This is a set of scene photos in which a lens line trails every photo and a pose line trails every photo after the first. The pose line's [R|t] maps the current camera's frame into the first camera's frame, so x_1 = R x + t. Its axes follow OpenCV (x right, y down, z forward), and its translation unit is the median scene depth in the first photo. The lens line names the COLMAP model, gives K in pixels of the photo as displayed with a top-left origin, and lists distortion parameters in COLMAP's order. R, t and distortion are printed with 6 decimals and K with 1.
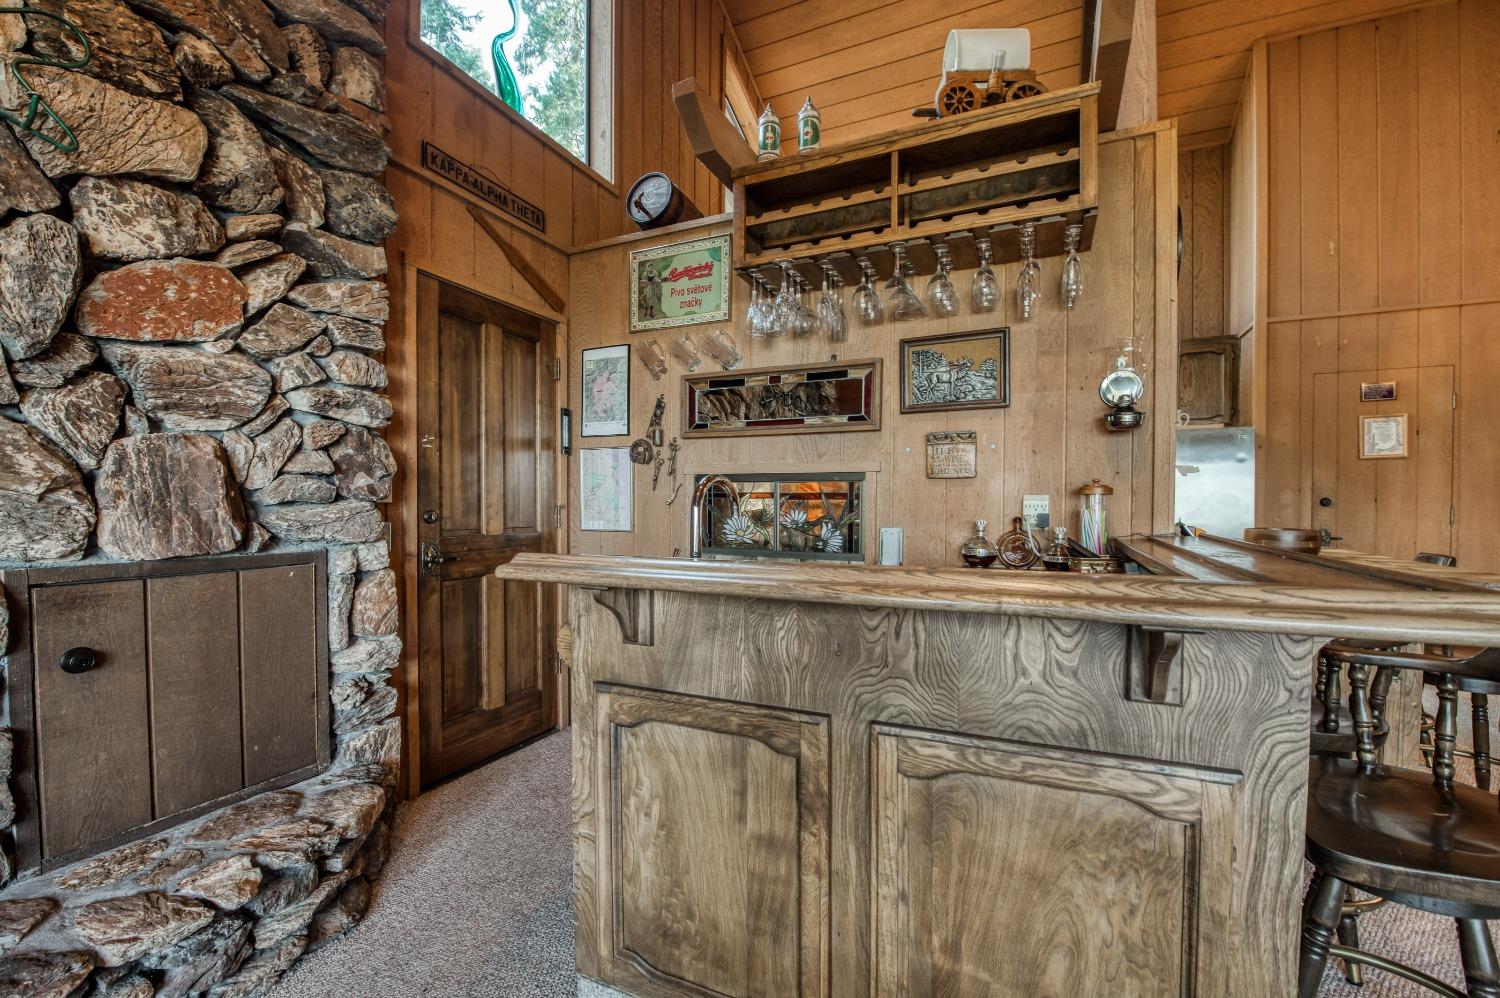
lens RADIAL K [[601.7, 0, 764.2], [0, 601.7, 517.6], [0, 0, 1]] dist [-0.018193, -0.000183]
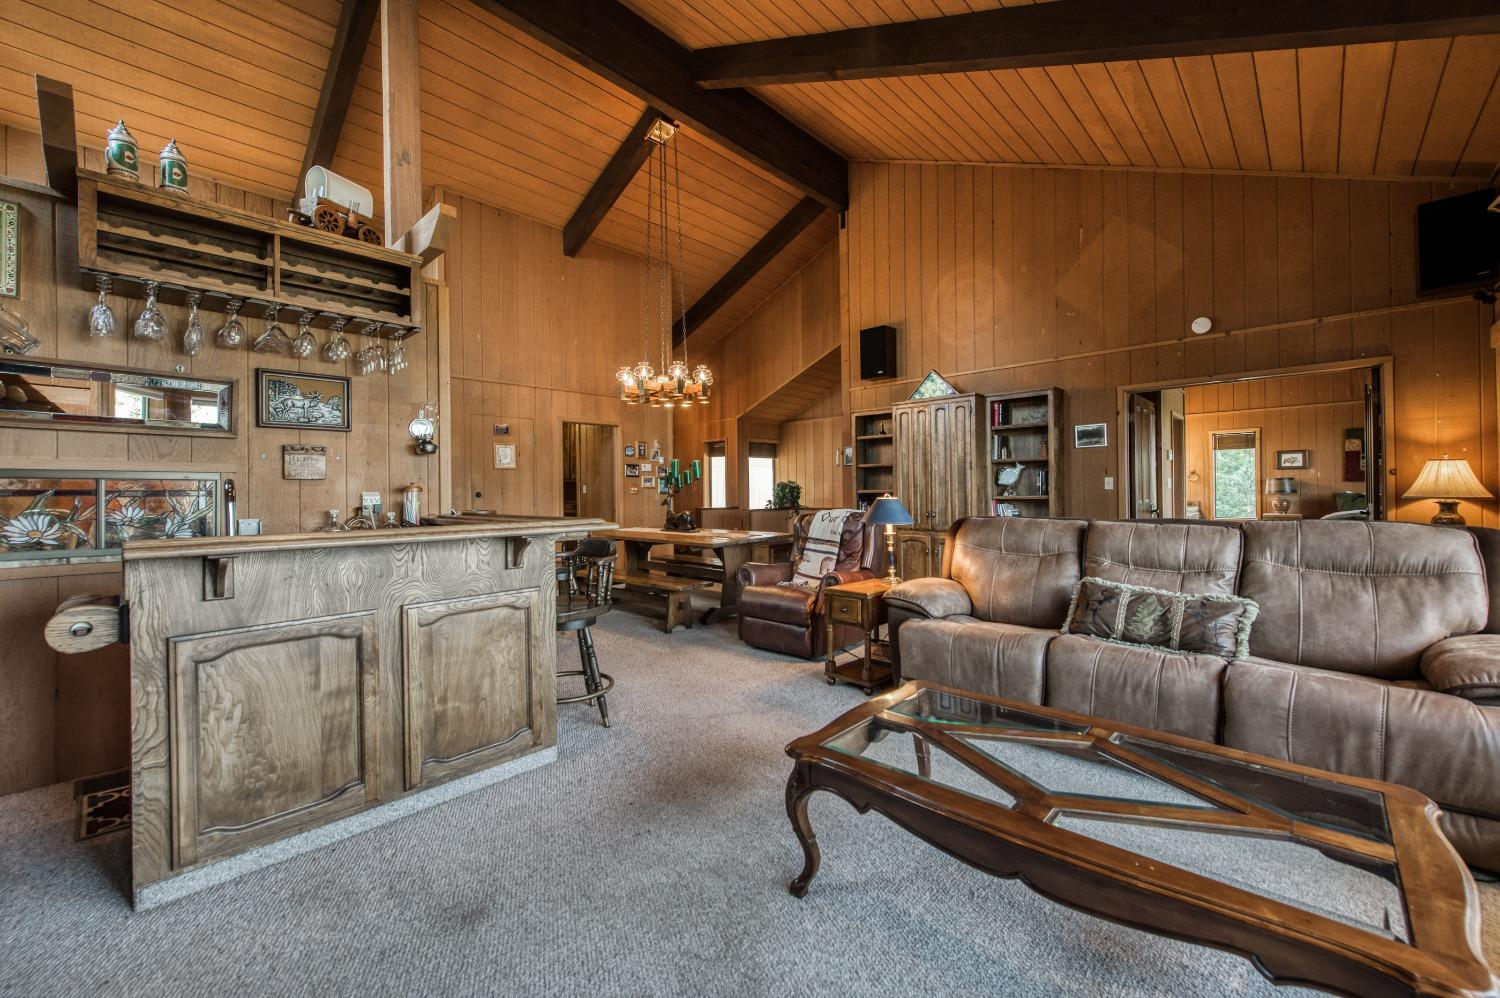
lens RADIAL K [[601.7, 0, 746.6], [0, 601.7, 496.5], [0, 0, 1]] dist [-0.018193, -0.000183]
pose [[0.316873, -0.009849, 0.948417, -1.075792], [0.032613, 0.999468, -0.000517, 0.008297], [-0.947907, 0.031095, 0.317025, -0.598662]]
